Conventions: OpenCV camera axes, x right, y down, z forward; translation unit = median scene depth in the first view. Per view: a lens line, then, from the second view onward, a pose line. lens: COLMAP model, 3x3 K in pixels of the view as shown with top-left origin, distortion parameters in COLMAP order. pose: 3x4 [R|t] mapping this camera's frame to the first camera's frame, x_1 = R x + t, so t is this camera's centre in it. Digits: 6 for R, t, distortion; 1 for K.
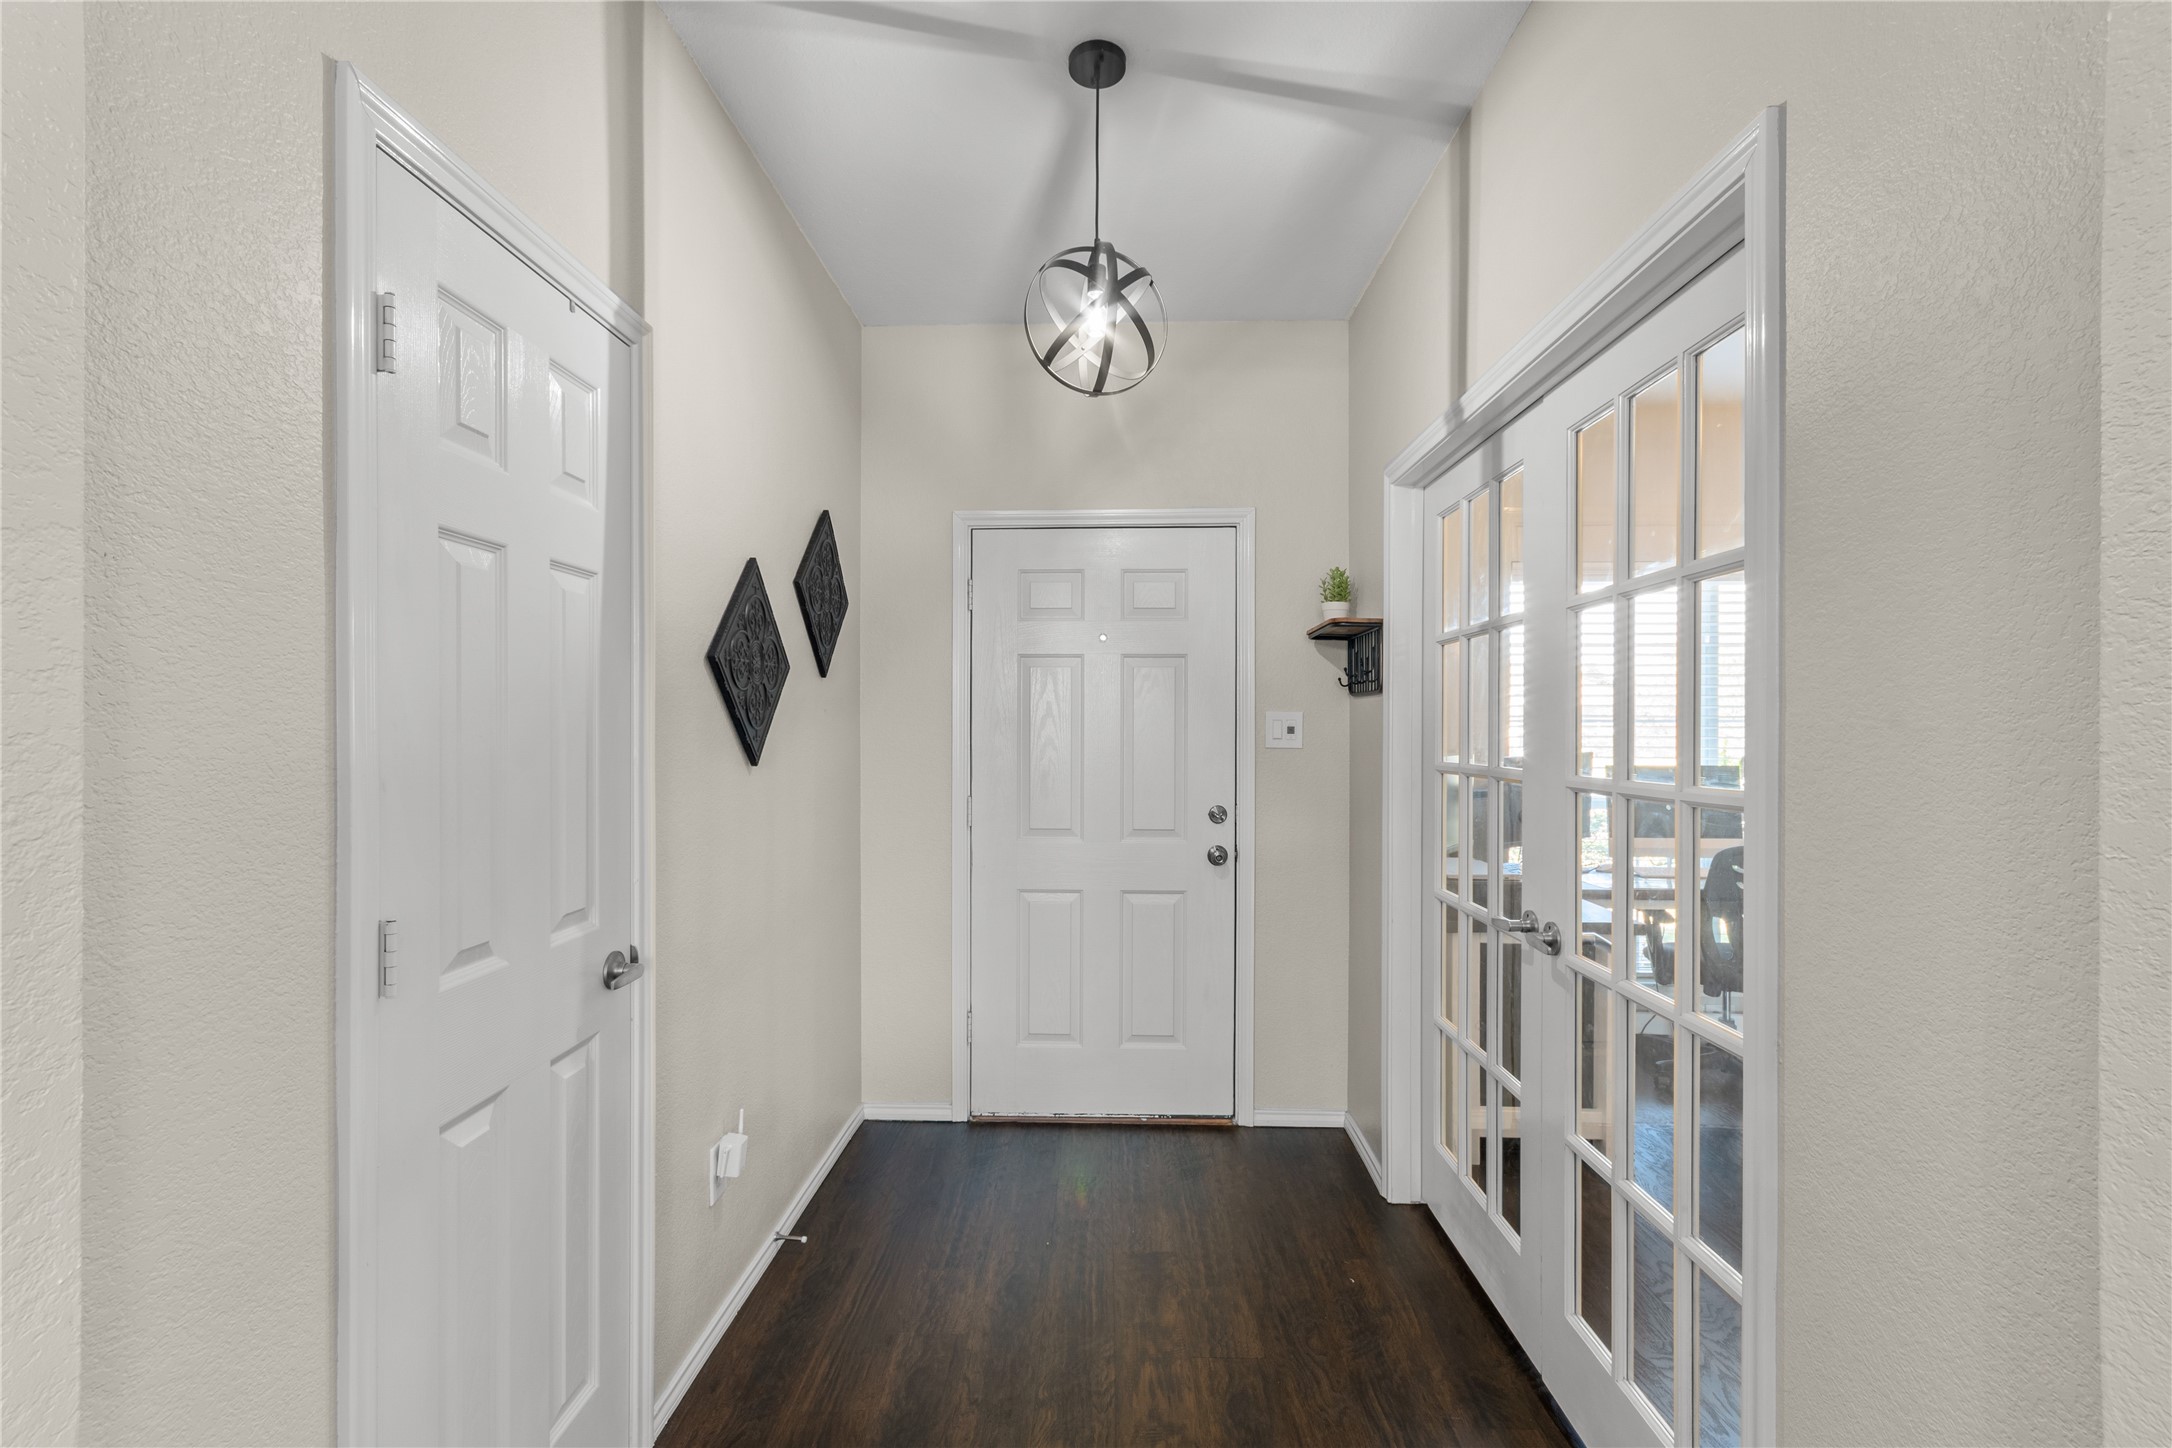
lens RADIAL K [[948.0, 0, 1083.6], [0, 948.0, 729.5], [0, 0, 1]] dist [0.005224, -0.001149]
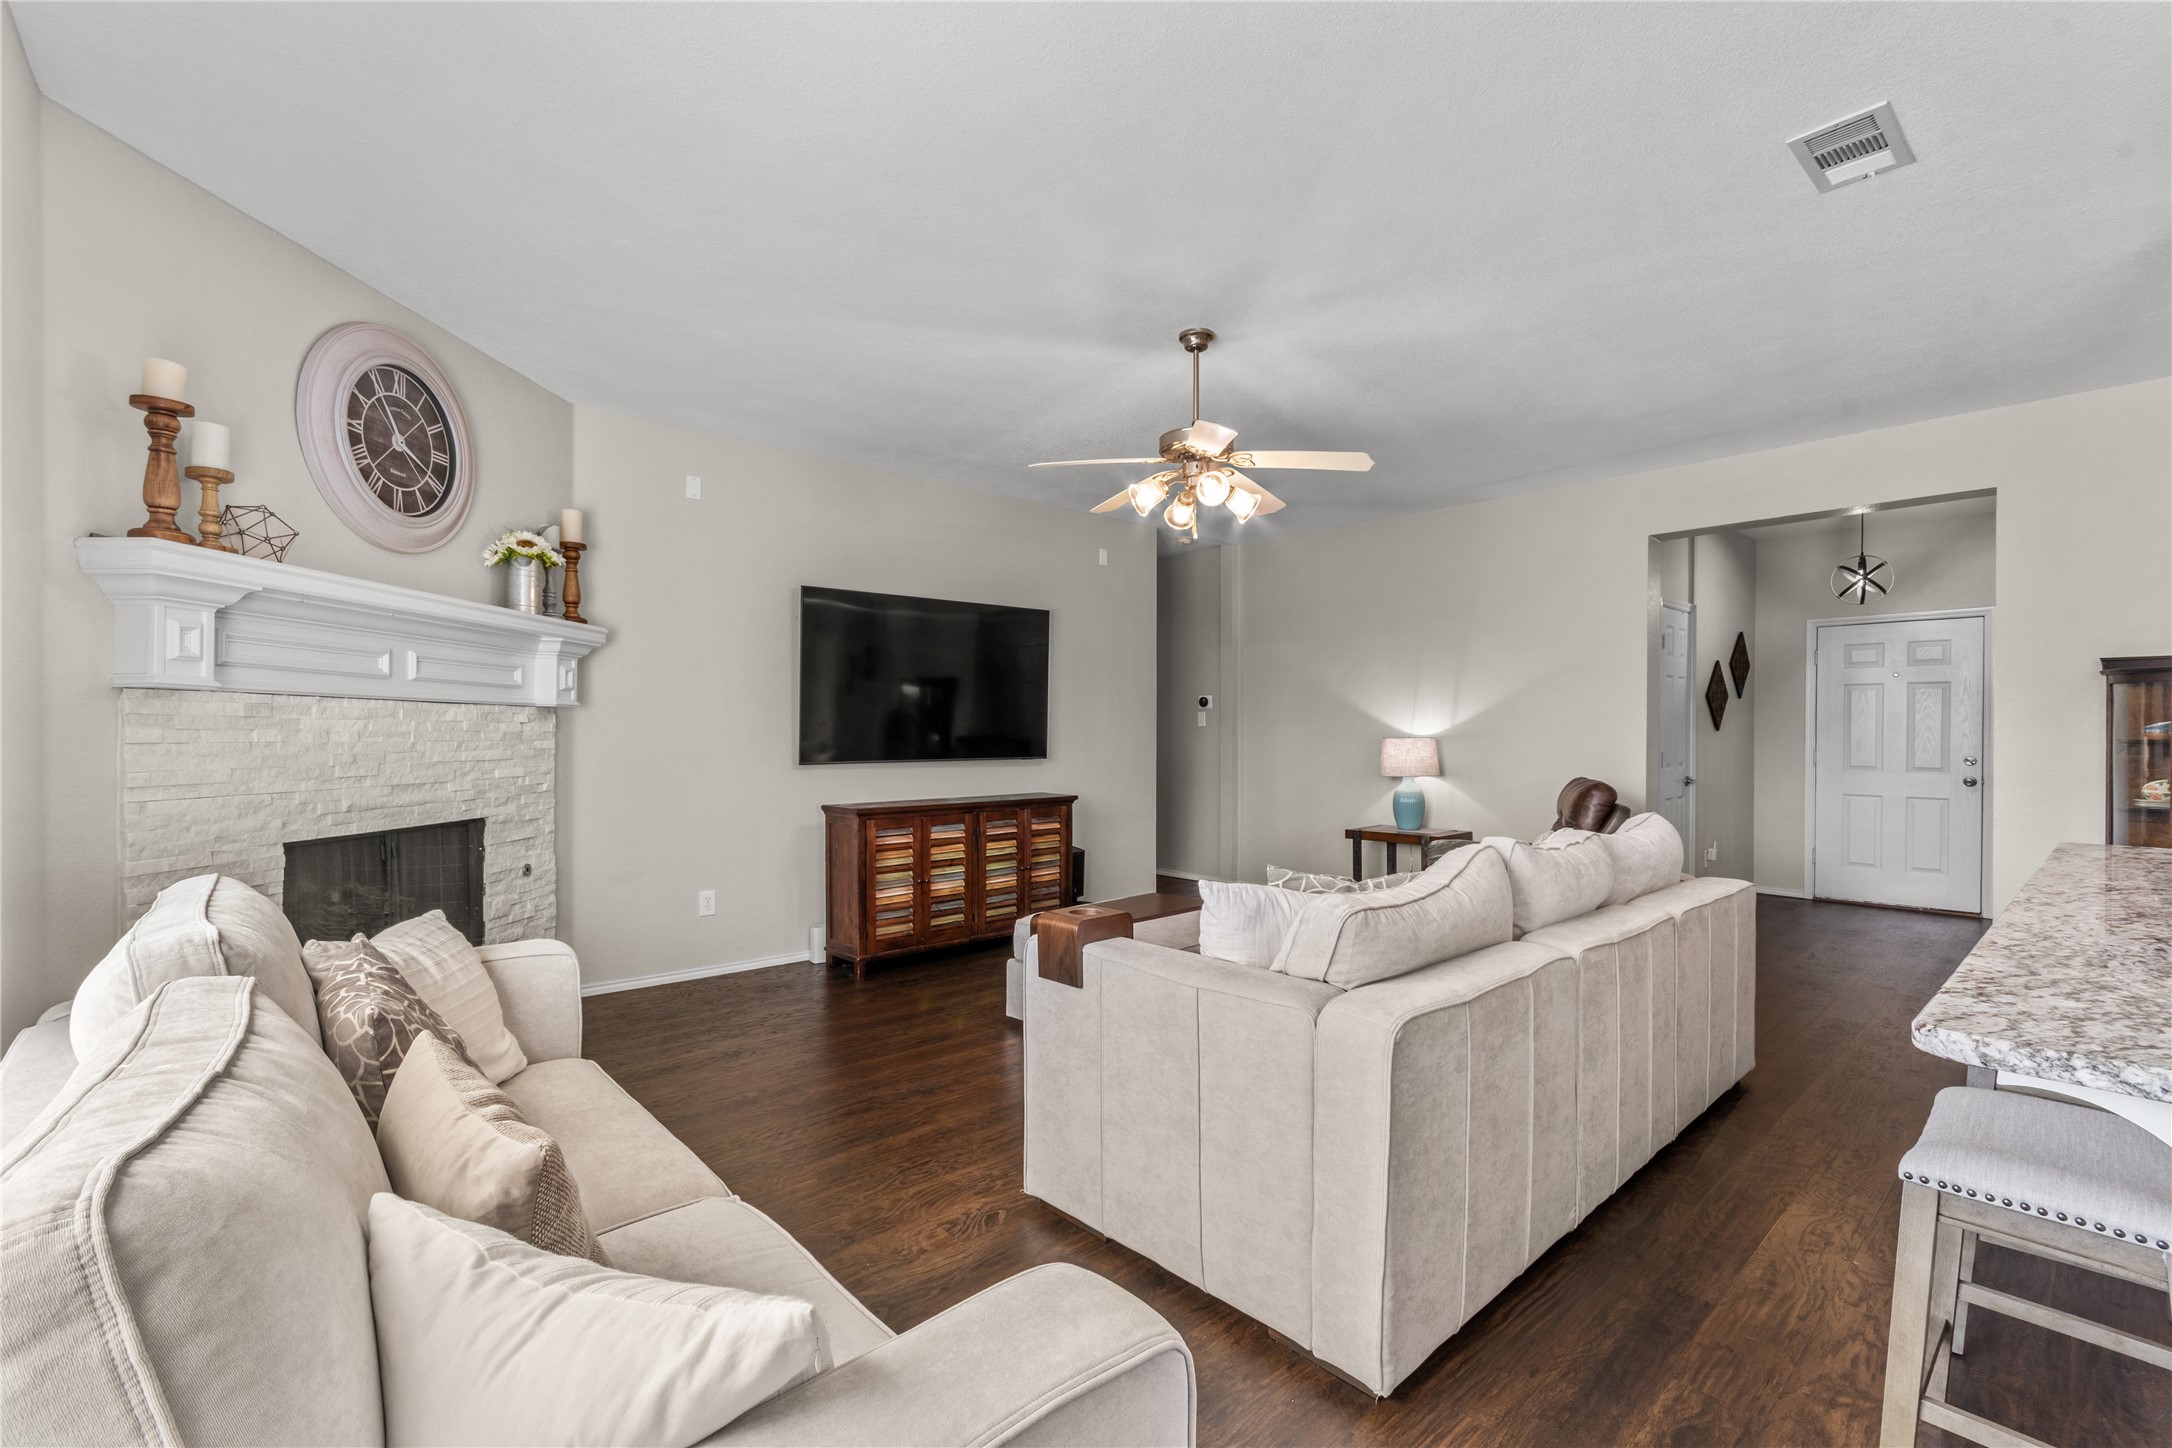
lens RADIAL K [[948.0, 0, 1076.3], [0, 948.0, 734.0], [0, 0, 1]] dist [0.005224, -0.001149]
pose [[0.686053, 0.005951, -0.727527, 0.308625], [-0.004588, 0.999982, 0.003854, 0.033357], [0.727537, 0.000694, 0.686068, -1.758064]]
